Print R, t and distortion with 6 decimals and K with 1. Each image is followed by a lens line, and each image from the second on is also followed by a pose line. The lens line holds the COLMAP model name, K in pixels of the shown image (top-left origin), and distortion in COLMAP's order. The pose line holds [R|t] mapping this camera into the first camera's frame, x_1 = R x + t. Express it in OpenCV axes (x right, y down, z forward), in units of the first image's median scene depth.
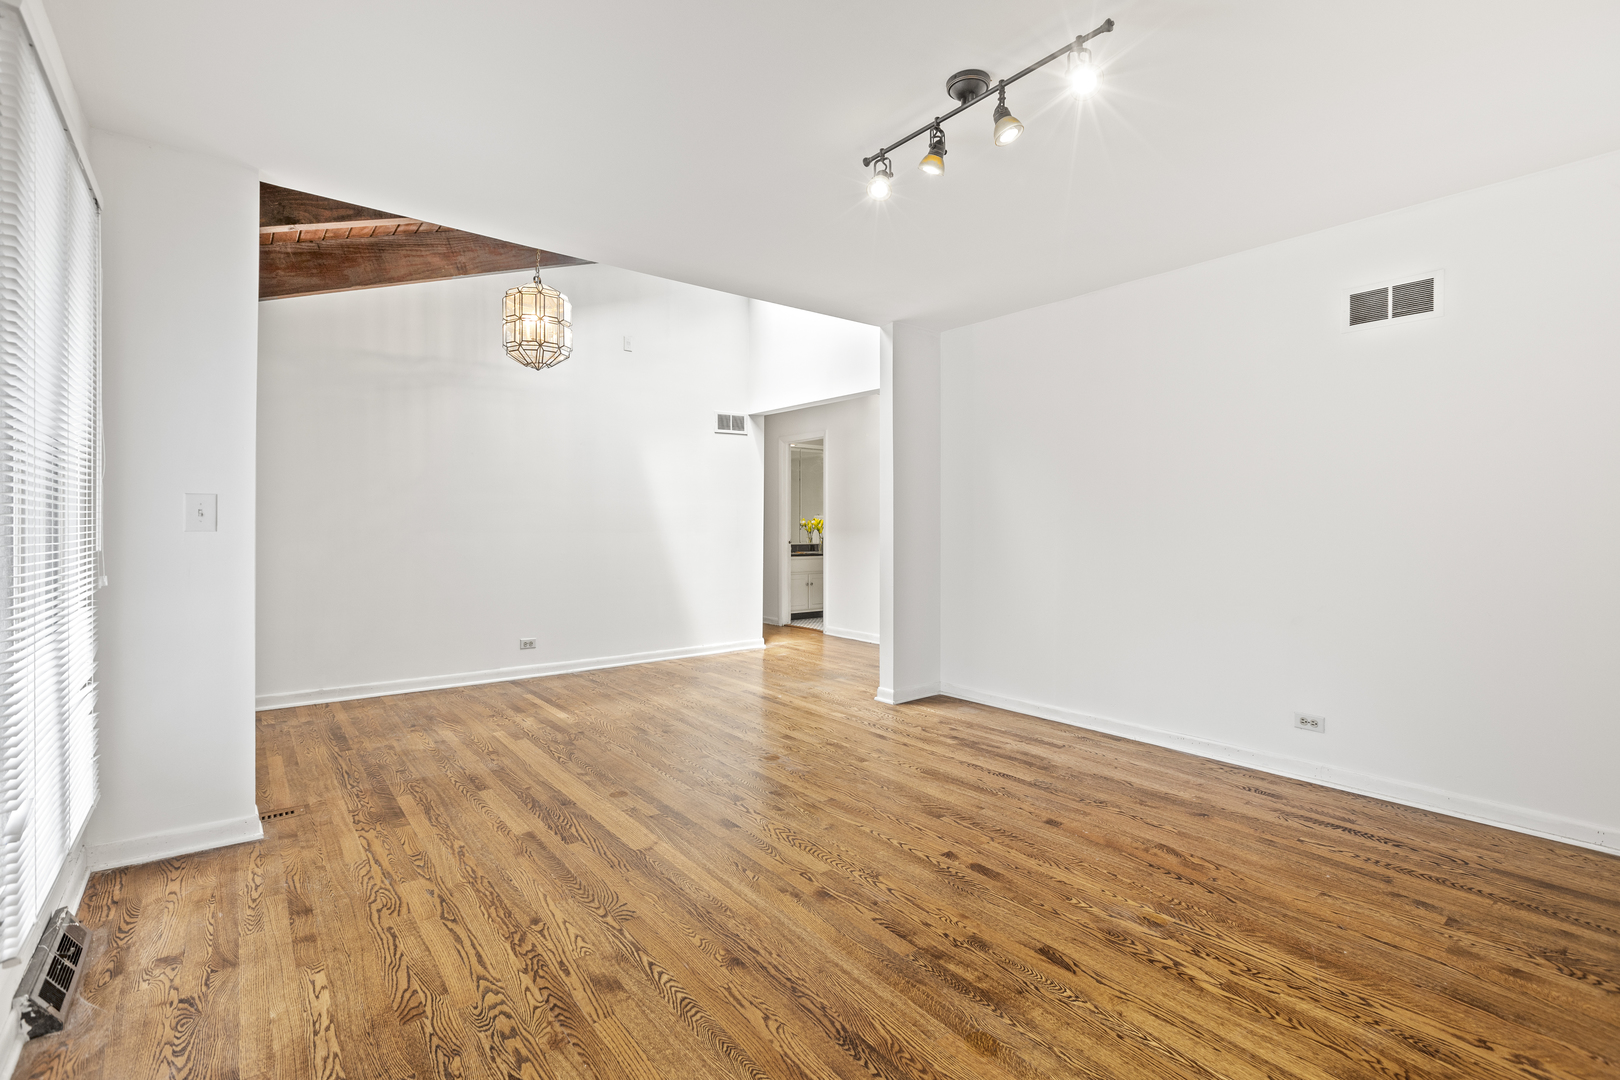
lens RADIAL K [[726.6, 0, 810.0], [0, 726.6, 525.6], [0, 0, 1]] dist [0.002090, -0.000623]
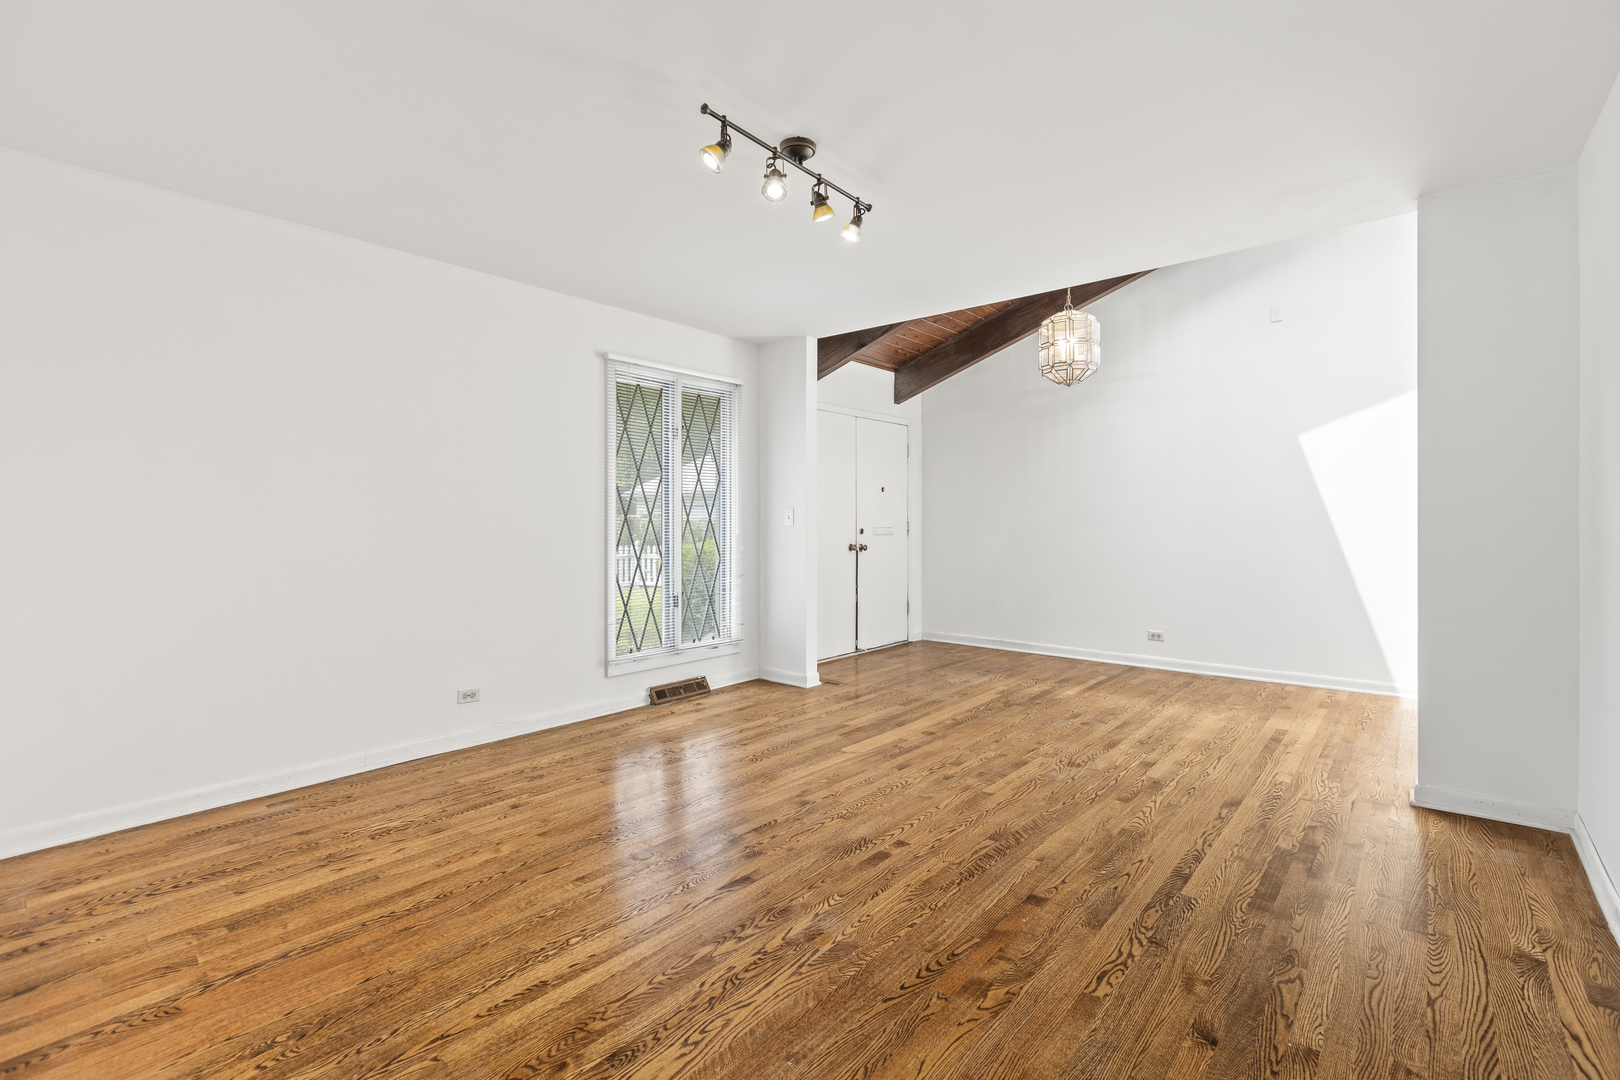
lens RADIAL K [[726.6, 0, 810.0], [0, 726.6, 525.6], [0, 0, 1]] dist [0.002090, -0.000623]
pose [[0.192976, -0.000001, -0.981203, 1.138014], [0.003276, 0.999994, 0.000643, 0.002503], [0.981198, -0.003338, 0.192975, 0.655650]]
